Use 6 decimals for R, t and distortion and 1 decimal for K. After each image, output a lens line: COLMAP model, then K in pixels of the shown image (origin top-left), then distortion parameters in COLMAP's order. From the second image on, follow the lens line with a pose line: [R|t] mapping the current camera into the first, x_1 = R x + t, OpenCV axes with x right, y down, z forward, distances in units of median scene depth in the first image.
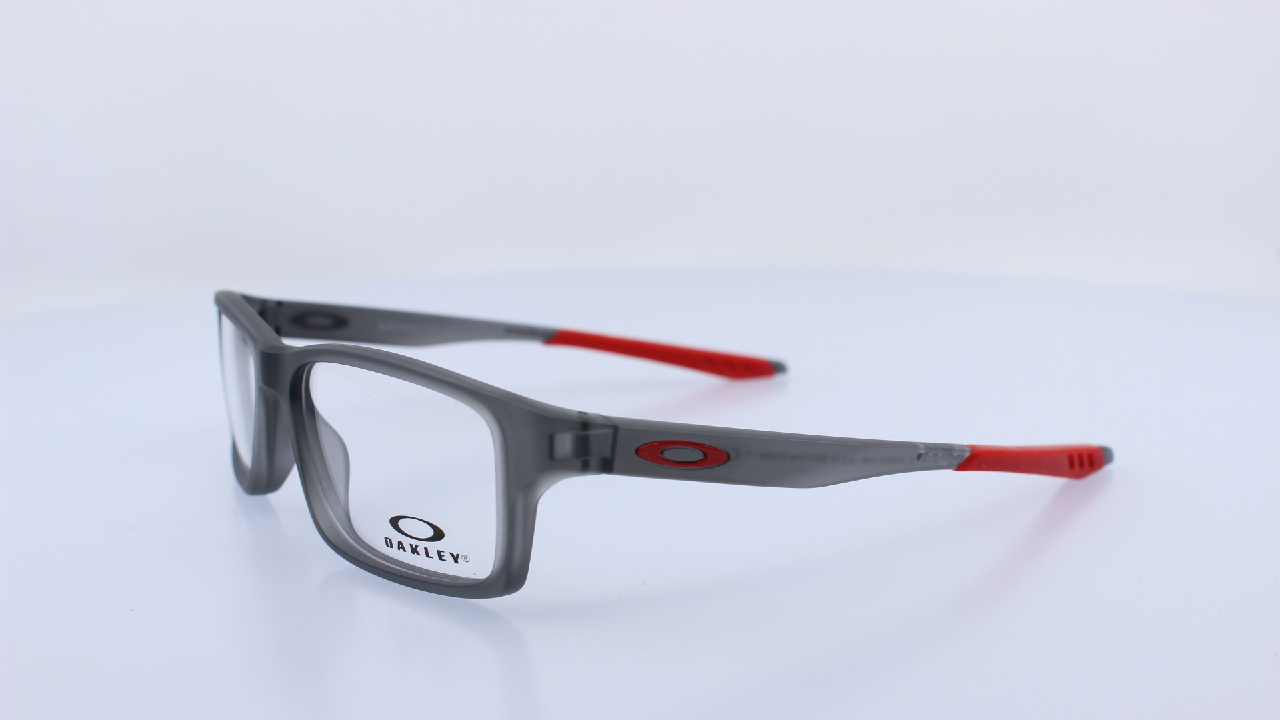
lens RADIAL K [[1659.6, 0, 640.0], [0, 1659.6, 360.0], [0, 0, 1]] dist [-0.035414, -0.015288]
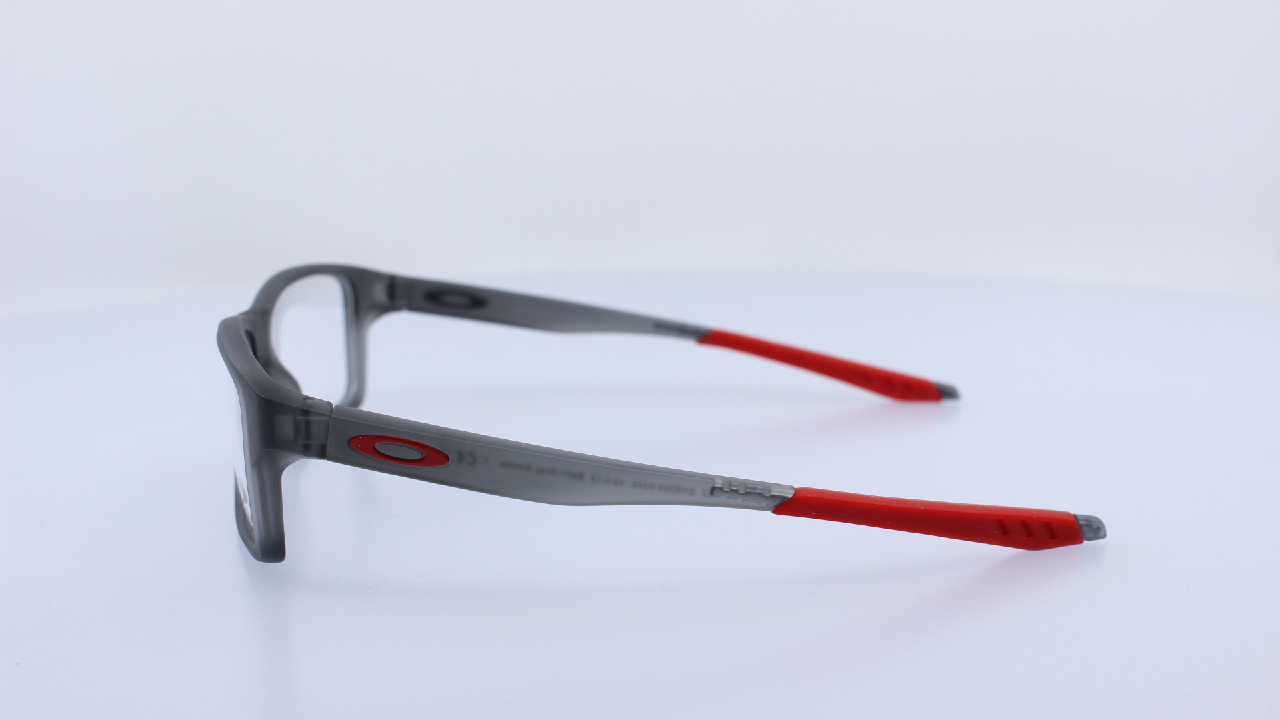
lens RADIAL K [[1659.6, 0, 640.0], [0, 1659.6, 360.0], [0, 0, 1]] dist [-0.035414, -0.015288]
pose [[0.871011, 0.098920, -0.481202, 0.604689], [-0.095203, 0.994937, 0.032204, -0.043056], [0.481951, 0.017761, 0.876018, 0.168243]]
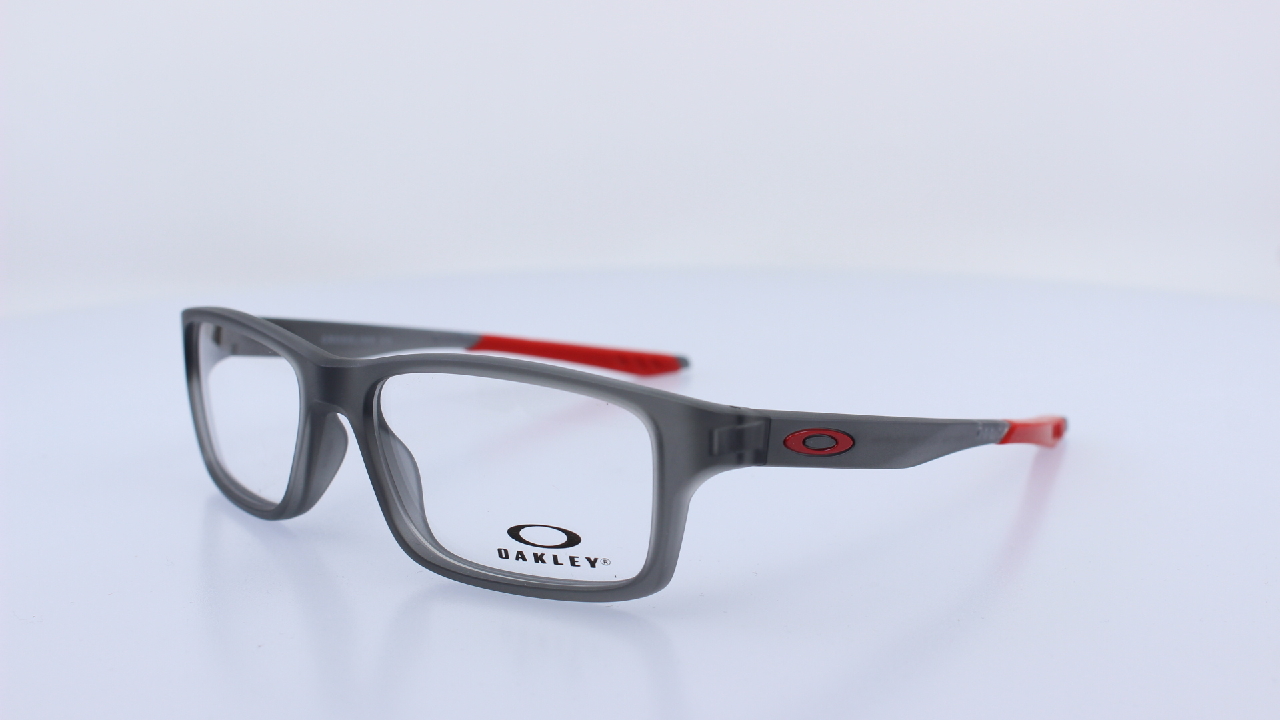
lens RADIAL K [[1659.6, 0, 640.0], [0, 1659.6, 360.0], [0, 0, 1]] dist [-0.035414, -0.015288]
pose [[0.965864, -0.050243, 0.254130, -0.321646], [0.051132, 0.998687, 0.003108, -0.002809], [-0.253953, 0.009992, 0.967165, 0.033542]]
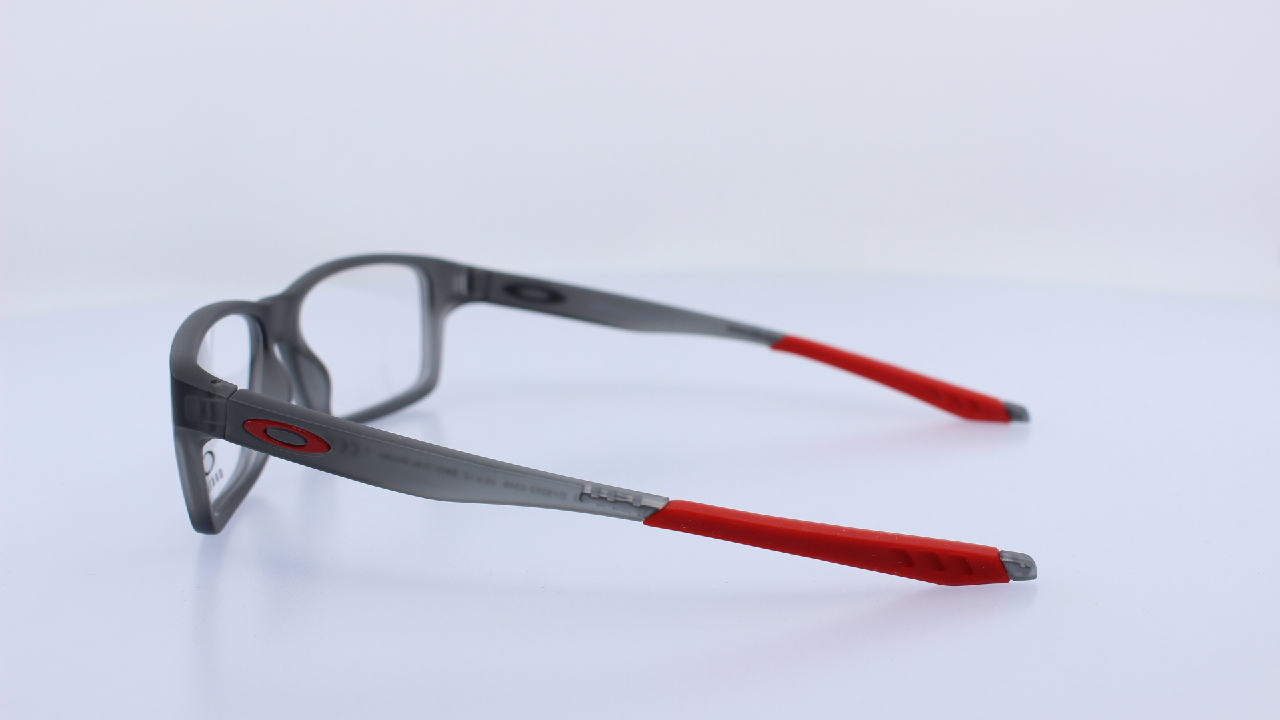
lens RADIAL K [[1659.6, 0, 640.0], [0, 1659.6, 360.0], [0, 0, 1]] dist [-0.035414, -0.015288]
pose [[0.715369, 0.142612, -0.684039, 0.858204], [-0.134224, 0.988766, 0.065771, -0.086782], [0.685734, 0.044764, 0.726475, 0.361252]]
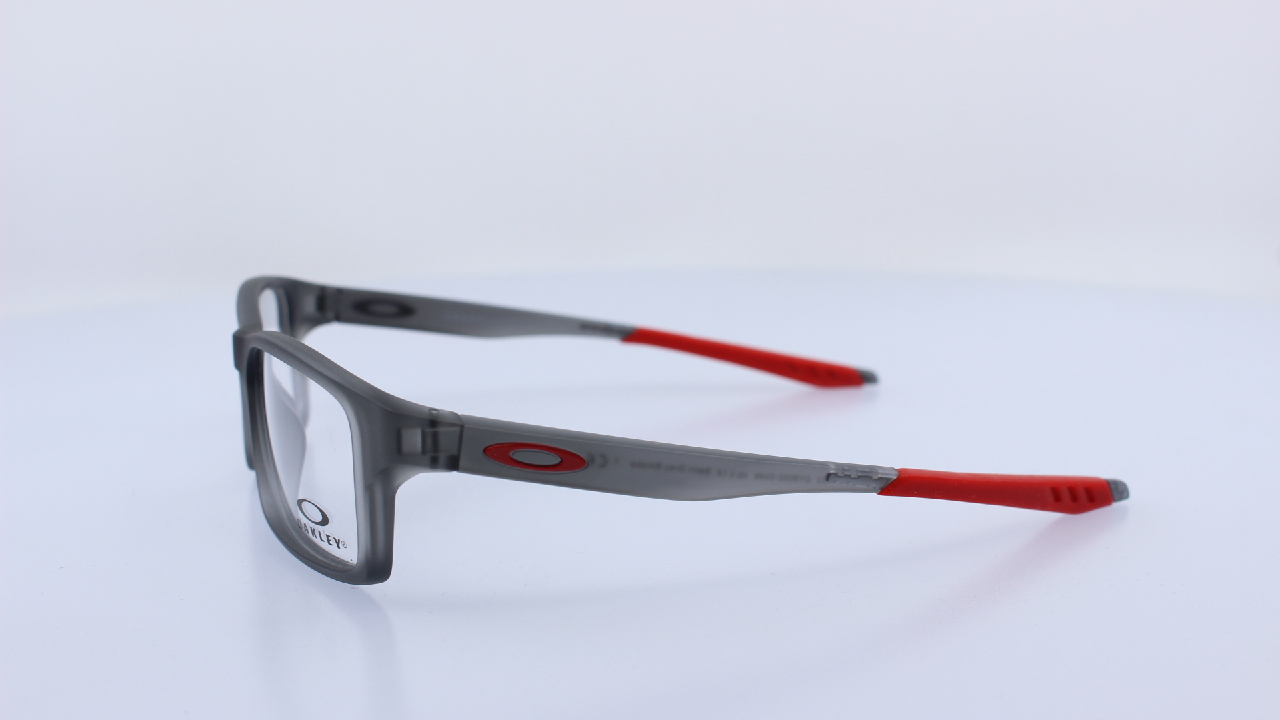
lens RADIAL K [[1659.6, 0, 640.0], [0, 1659.6, 360.0], [0, 0, 1]] dist [-0.035414, -0.015288]
pose [[0.966684, 0.050893, -0.250861, 0.315685], [-0.050005, 0.998700, 0.009917, -0.013705], [0.251039, 0.002957, 0.967972, 0.047680]]
